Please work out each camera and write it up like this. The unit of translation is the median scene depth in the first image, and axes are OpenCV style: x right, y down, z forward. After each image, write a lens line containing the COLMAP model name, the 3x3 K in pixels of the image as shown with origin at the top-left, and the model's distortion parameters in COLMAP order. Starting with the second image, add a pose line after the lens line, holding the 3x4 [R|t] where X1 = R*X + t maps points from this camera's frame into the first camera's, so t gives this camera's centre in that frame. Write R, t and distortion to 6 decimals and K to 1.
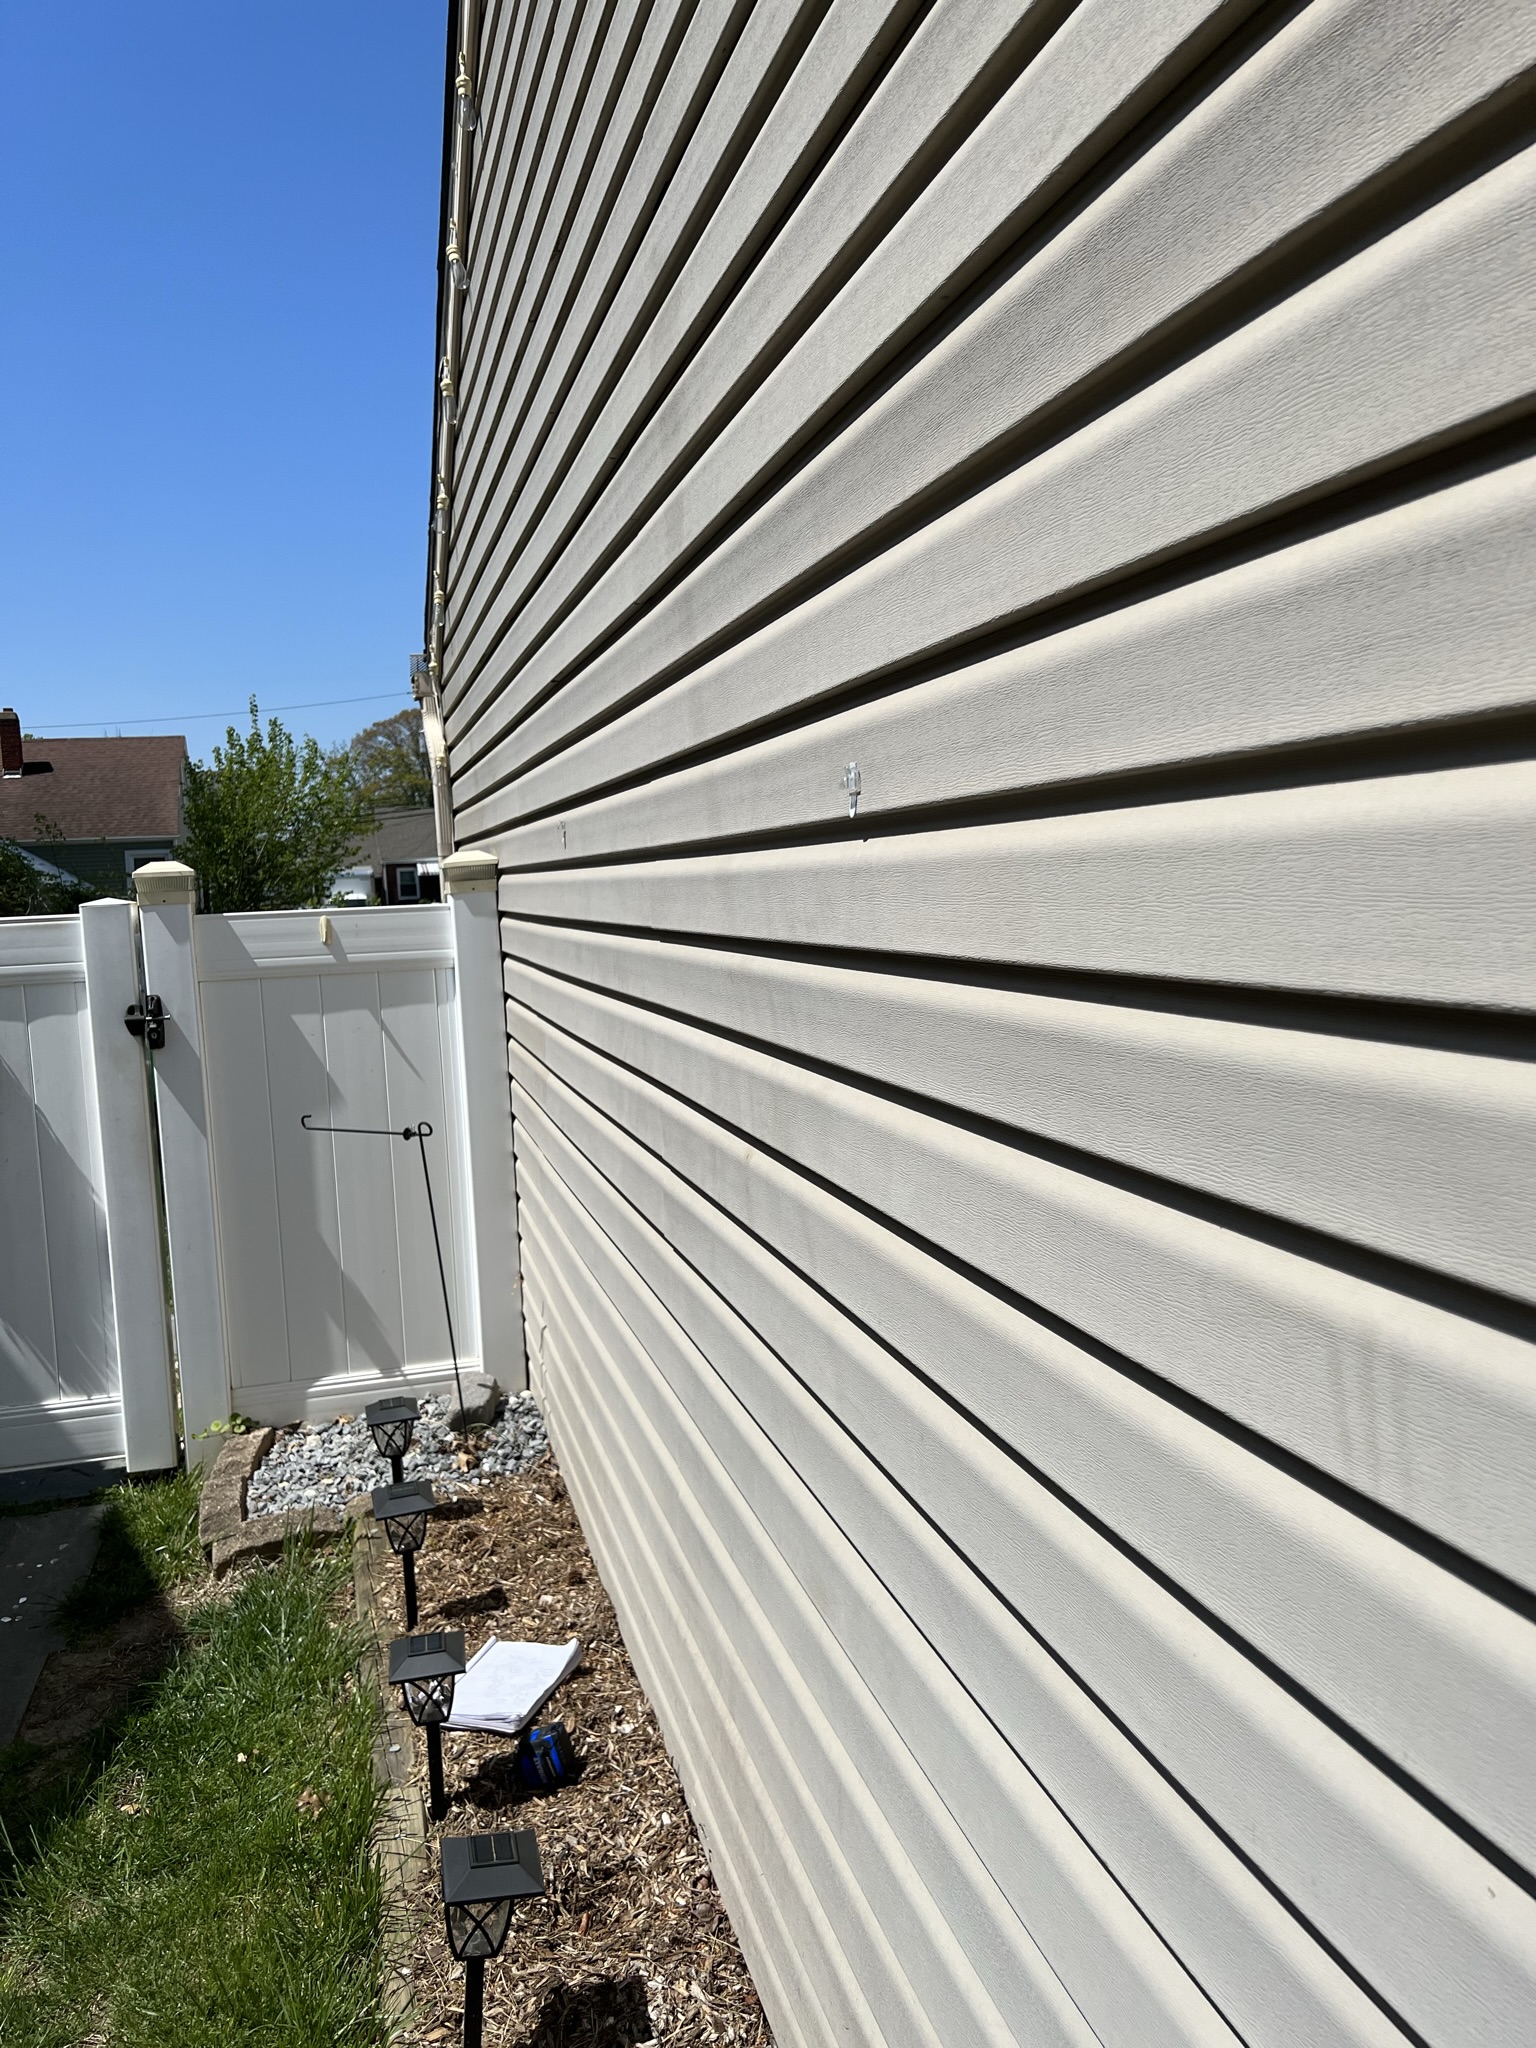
lens RADIAL K [[1573.8, 0, 750.7], [0, 1573.8, 1019.8], [0, 0, 1]] dist [0.068004, -0.065080]
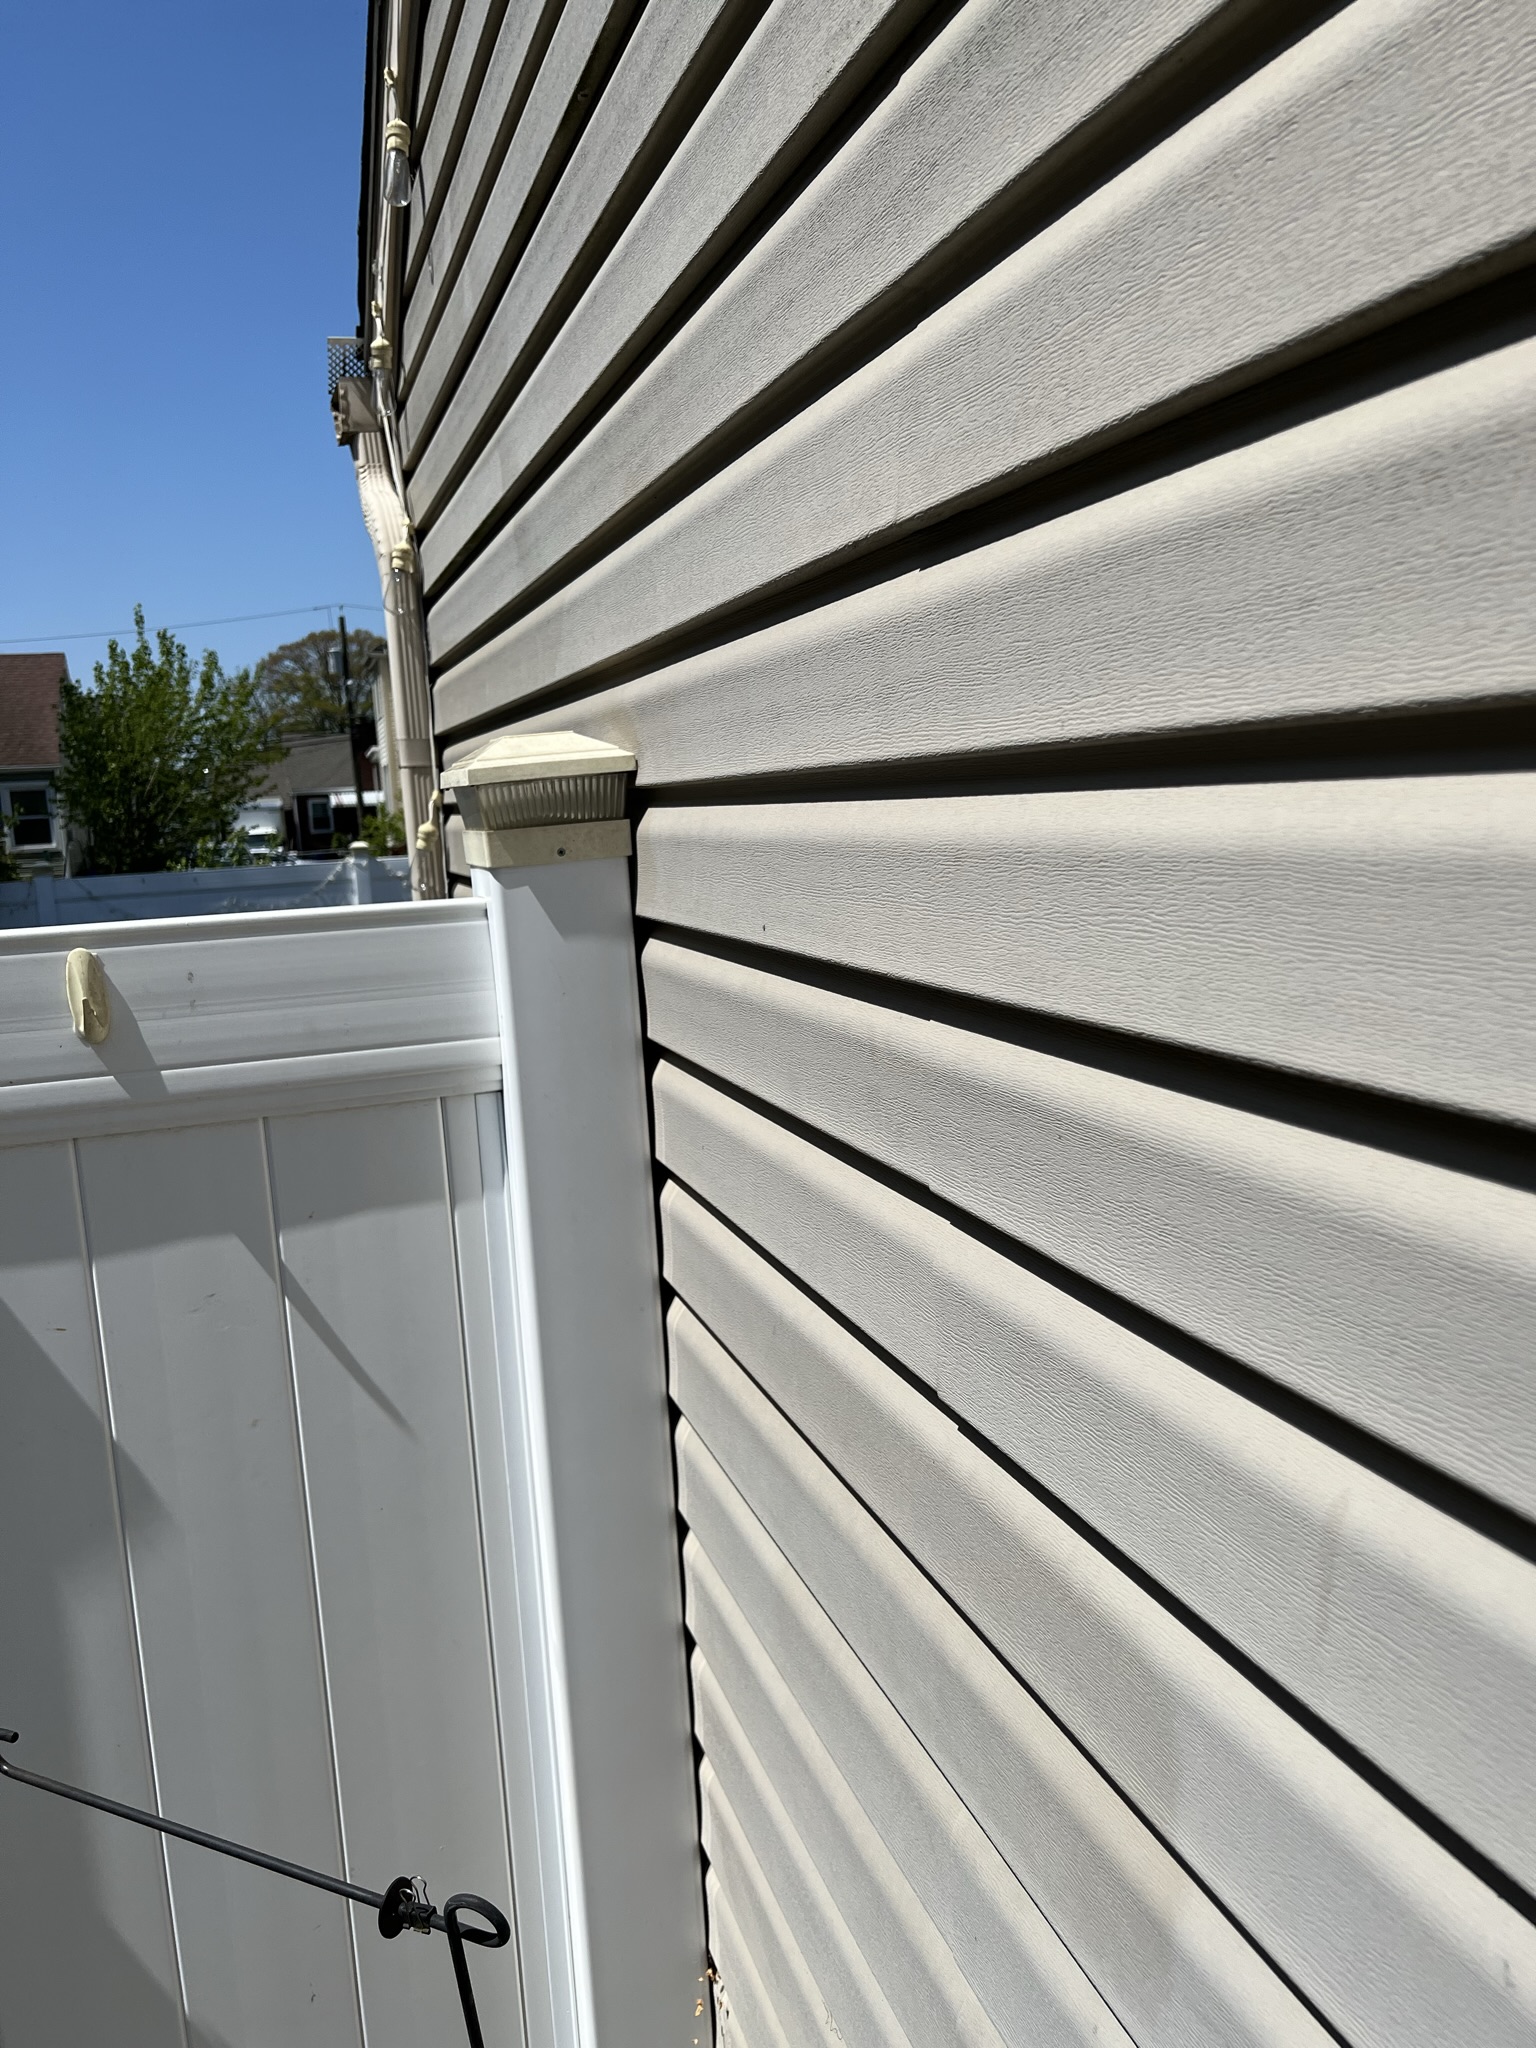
lens RADIAL K [[1535.9, 0, 746.0], [0, 1535.9, 1028.7], [0, 0, 1]] dist [0.007622, 0.001729]
pose [[0.998415, -0.018036, 0.053321, -0.117073], [0.015100, 0.998375, 0.054955, -0.048032], [-0.054226, -0.054063, 0.997064, 0.517614]]
